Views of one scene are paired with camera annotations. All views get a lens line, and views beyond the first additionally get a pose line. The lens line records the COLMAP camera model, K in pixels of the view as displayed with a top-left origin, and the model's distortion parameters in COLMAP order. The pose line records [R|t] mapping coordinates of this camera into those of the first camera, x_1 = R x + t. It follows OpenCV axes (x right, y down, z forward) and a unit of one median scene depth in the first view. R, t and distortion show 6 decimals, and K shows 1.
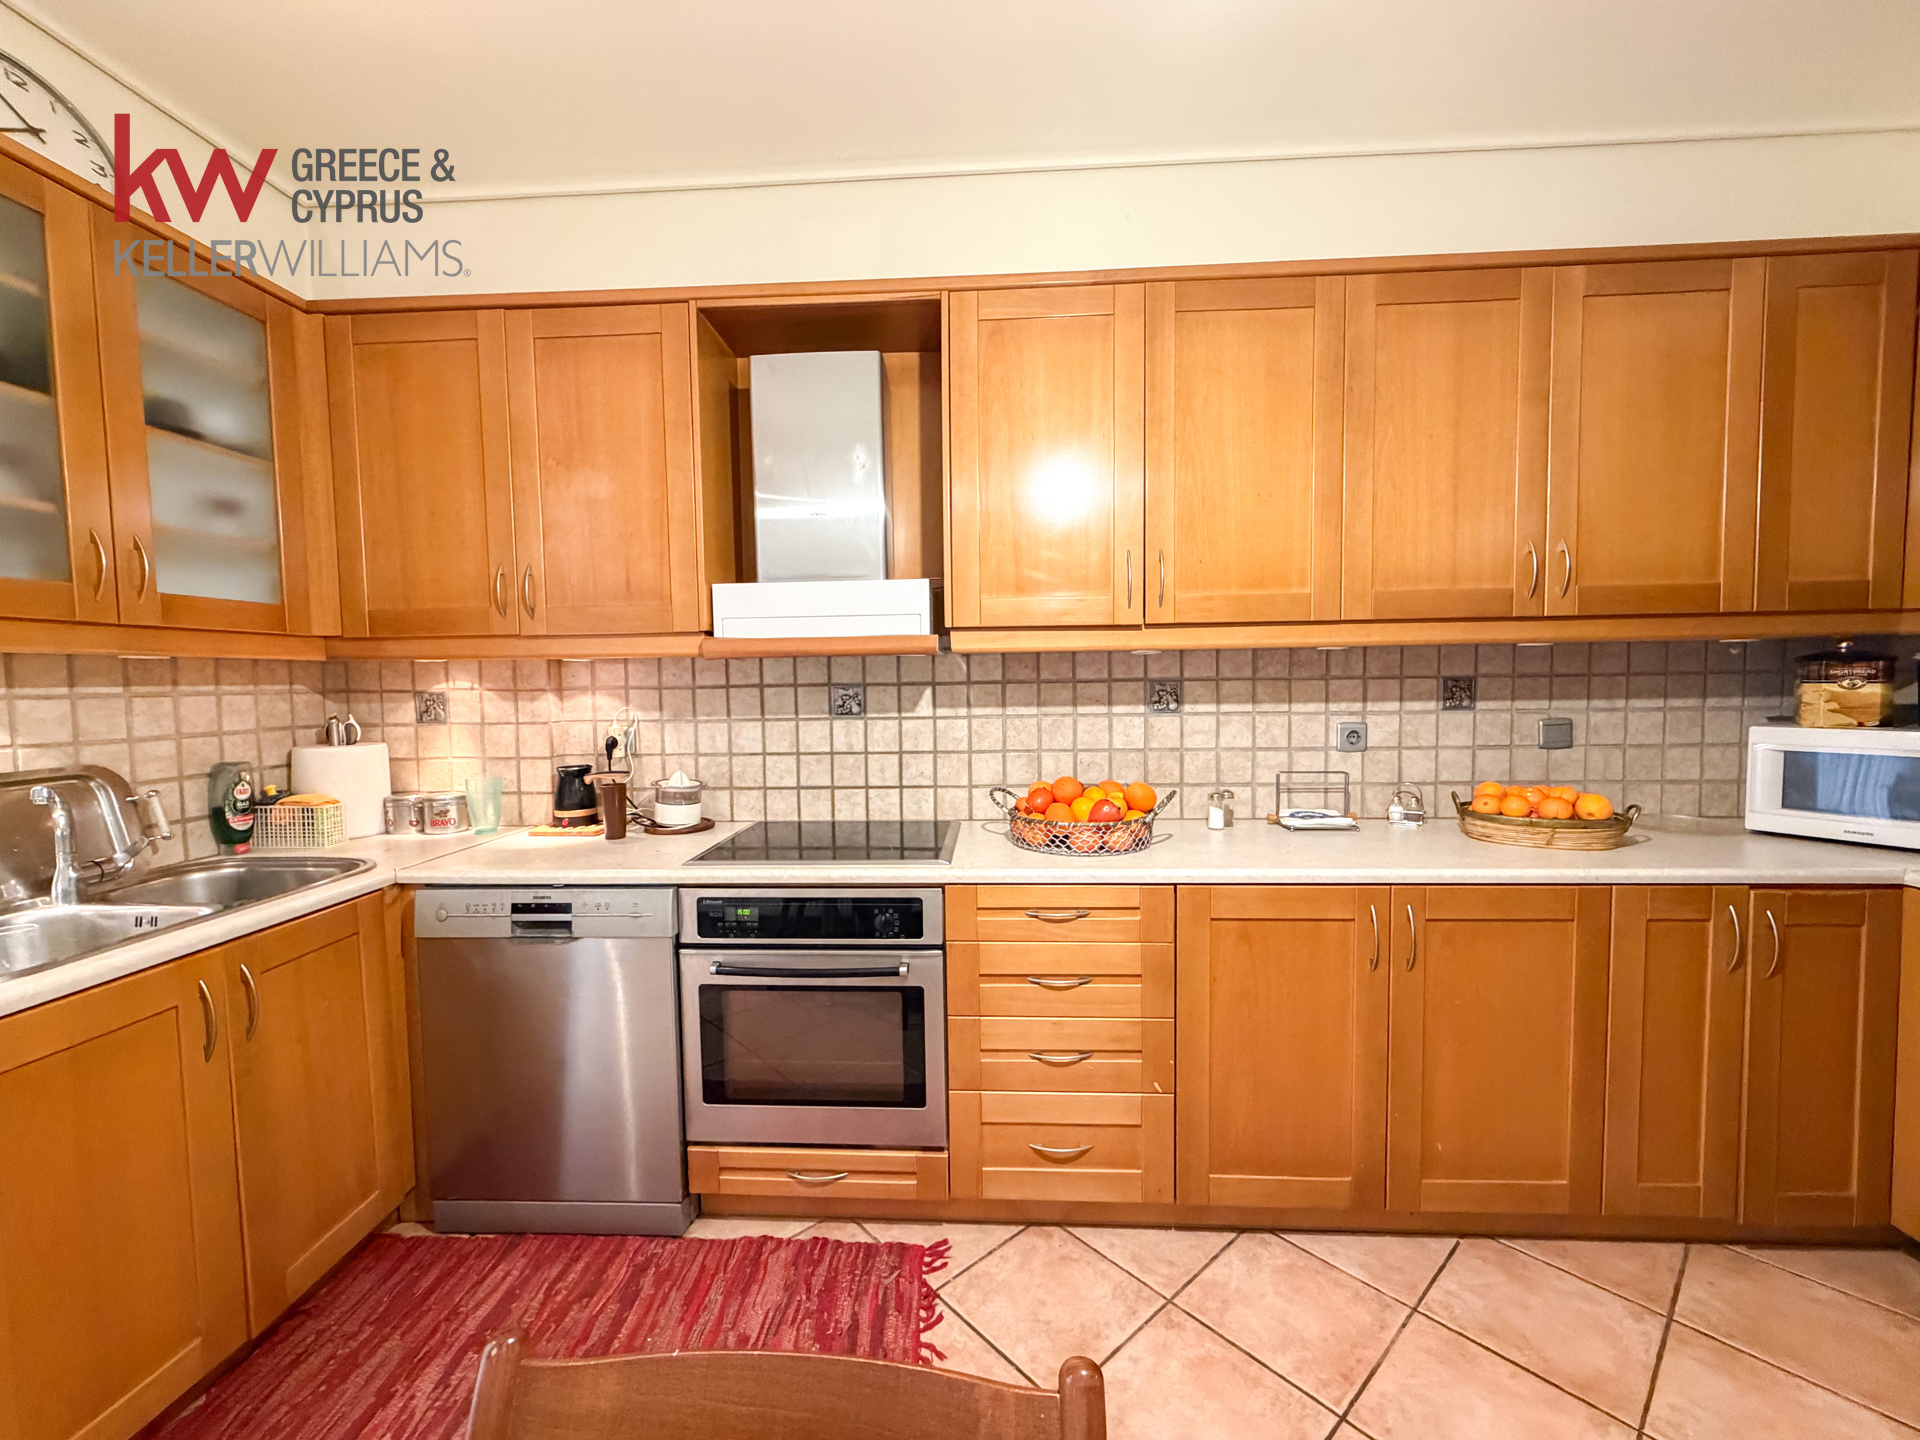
lens RADIAL K [[773.1, 0, 957.0], [0, 773.1, 722.2], [0, 0, 1]] dist [-0.000772, 0.000086]
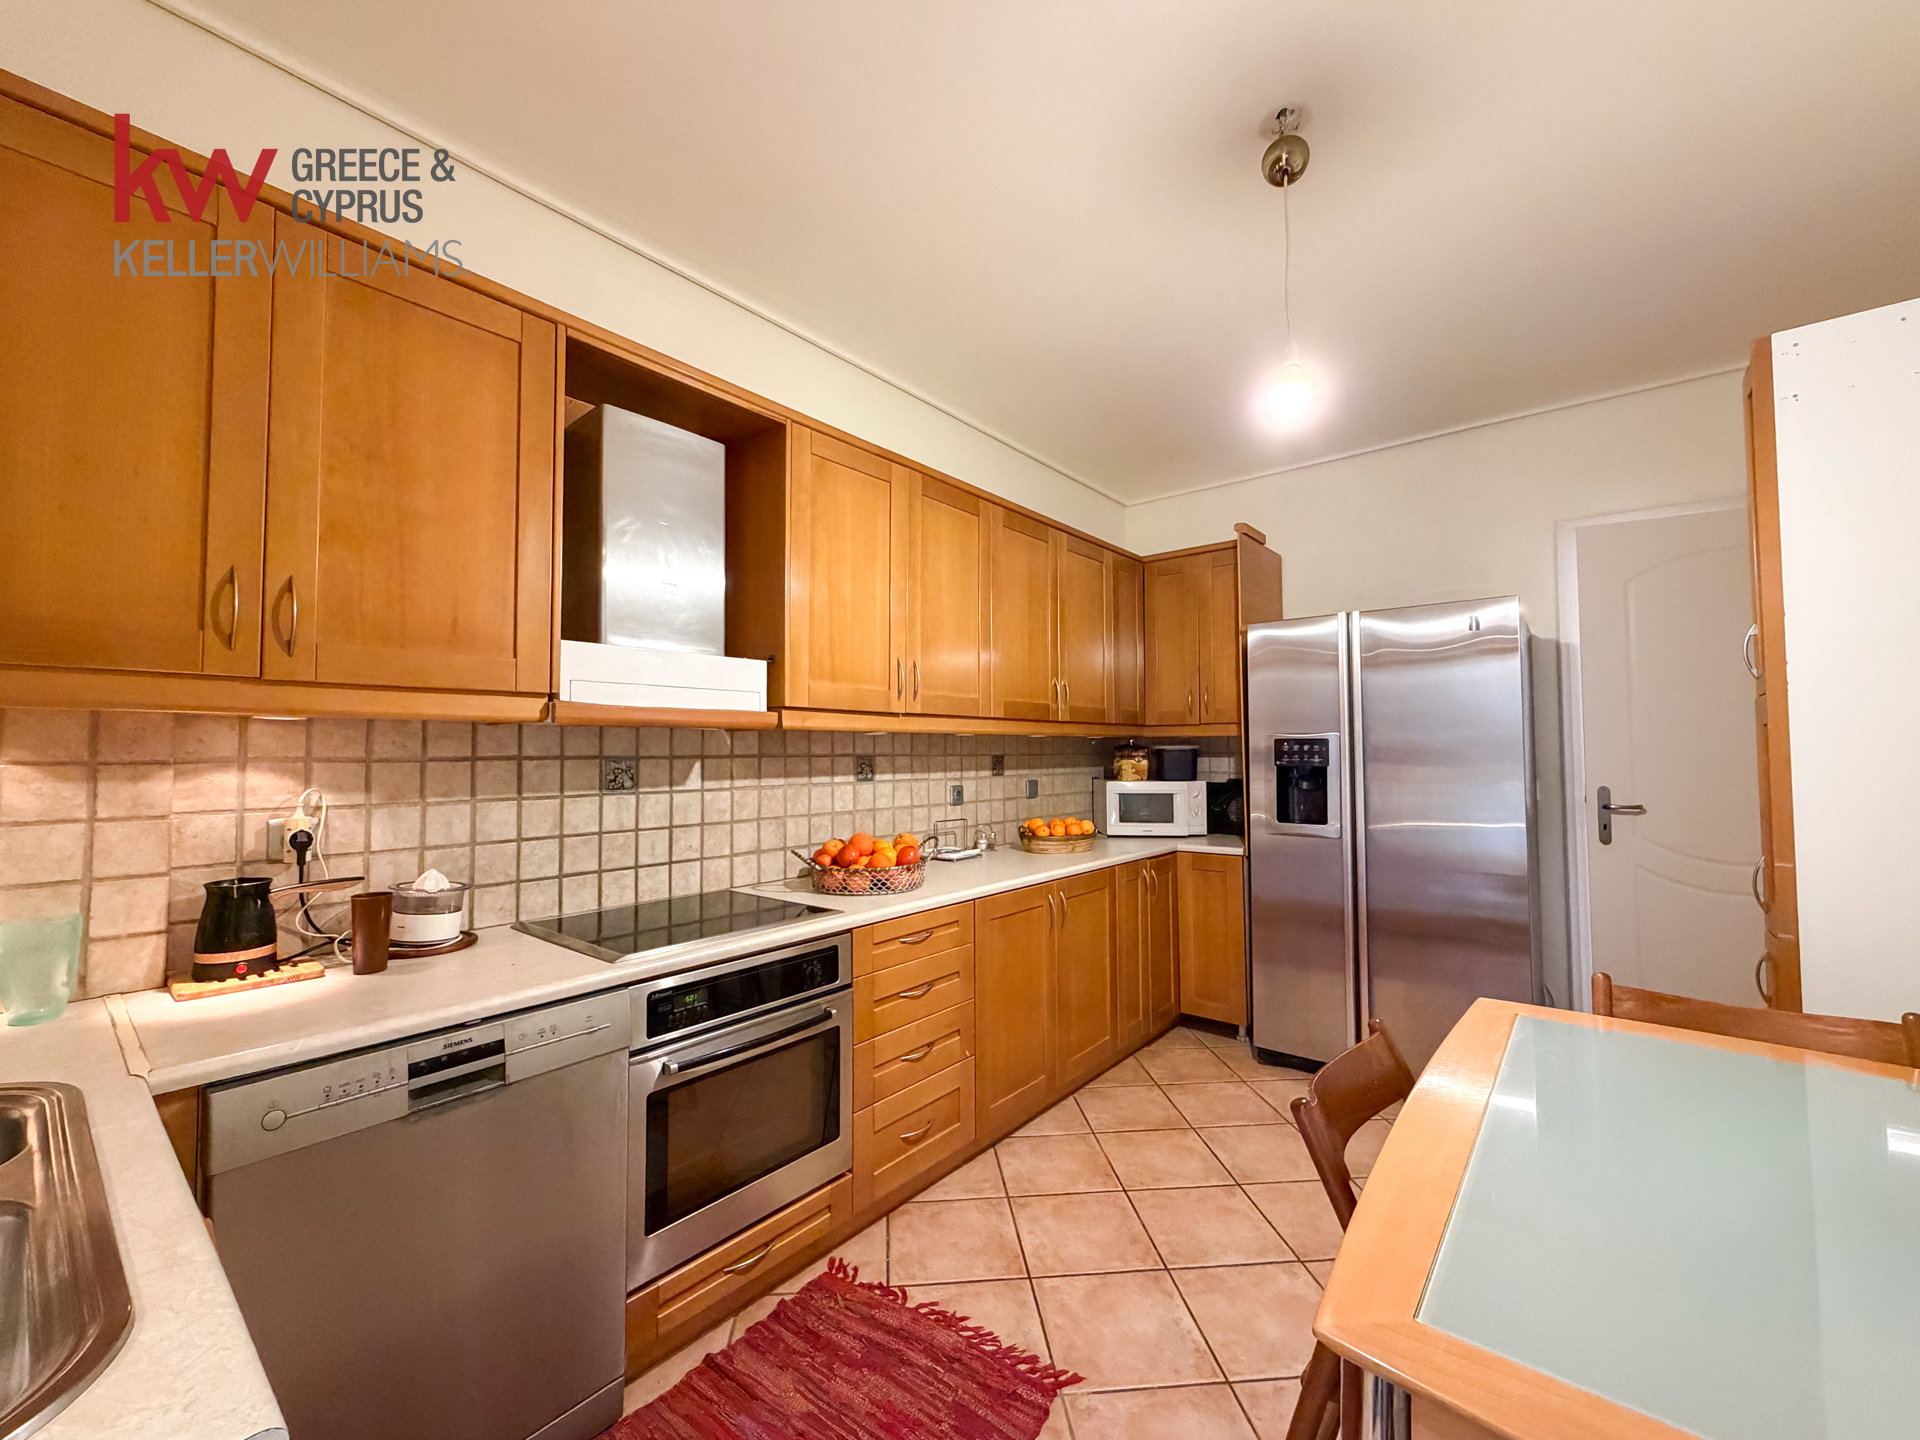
lens RADIAL K [[773.1, 0, 957.0], [0, 773.1, 722.2], [0, 0, 1]] dist [-0.000772, 0.000086]
pose [[0.593313, 0.043221, 0.803811, -0.671198], [0.039992, 0.995742, -0.083061, 0.002725], [-0.803978, 0.081427, 0.589058, 0.126876]]
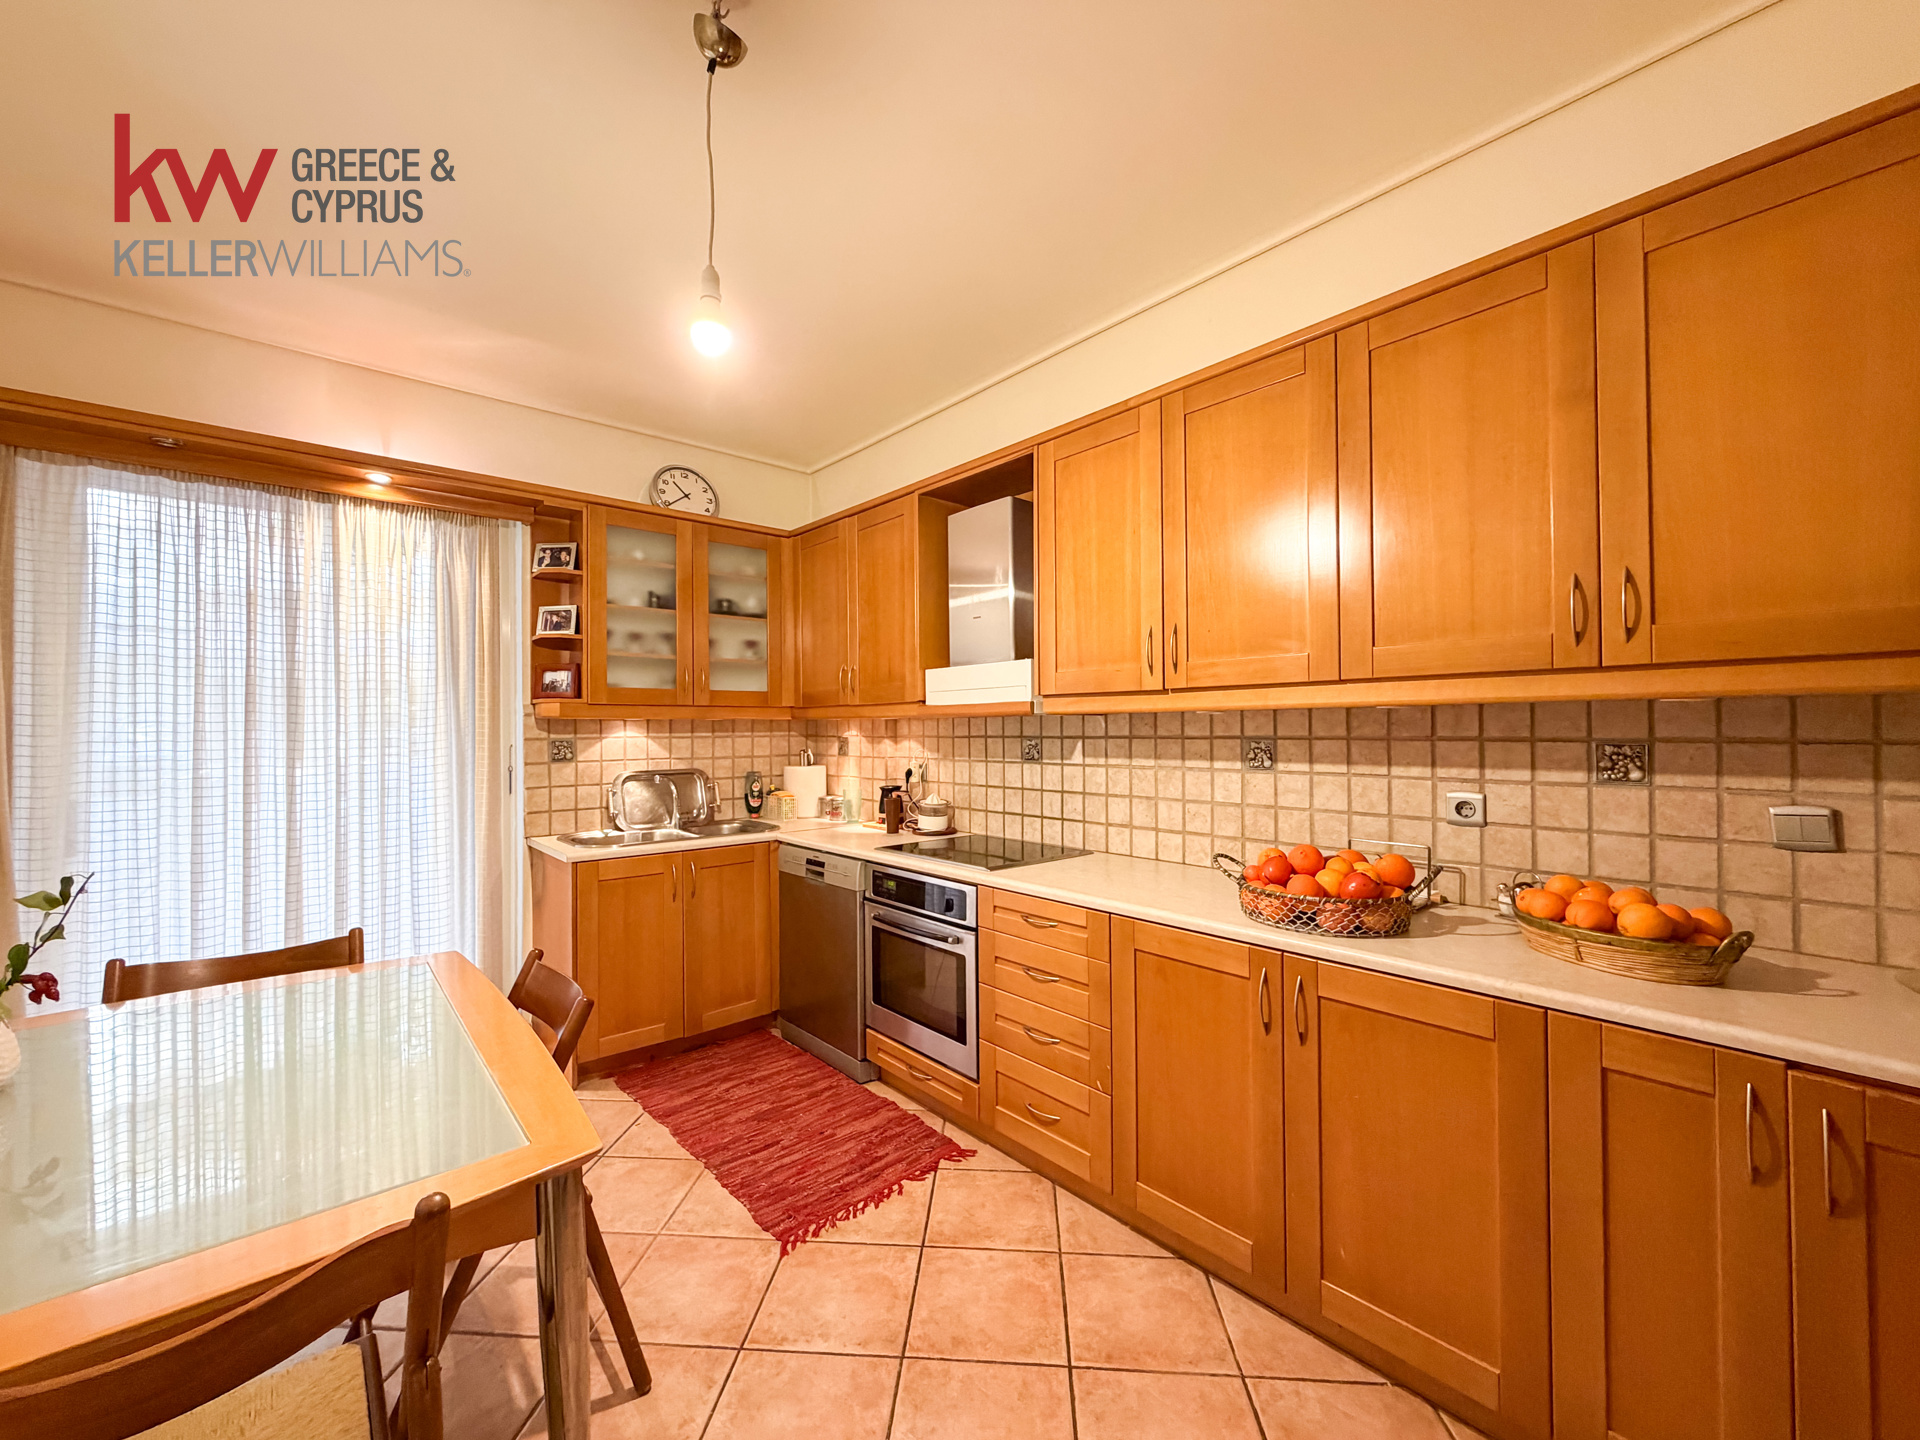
lens RADIAL K [[773.1, 0, 957.0], [0, 773.1, 722.2], [0, 0, 1]] dist [-0.000772, 0.000086]
pose [[0.696365, 0.003454, -0.717680, 0.732684], [-0.042407, 0.998439, -0.036342, -0.021392], [0.716434, 0.055741, 0.695425, -0.002964]]
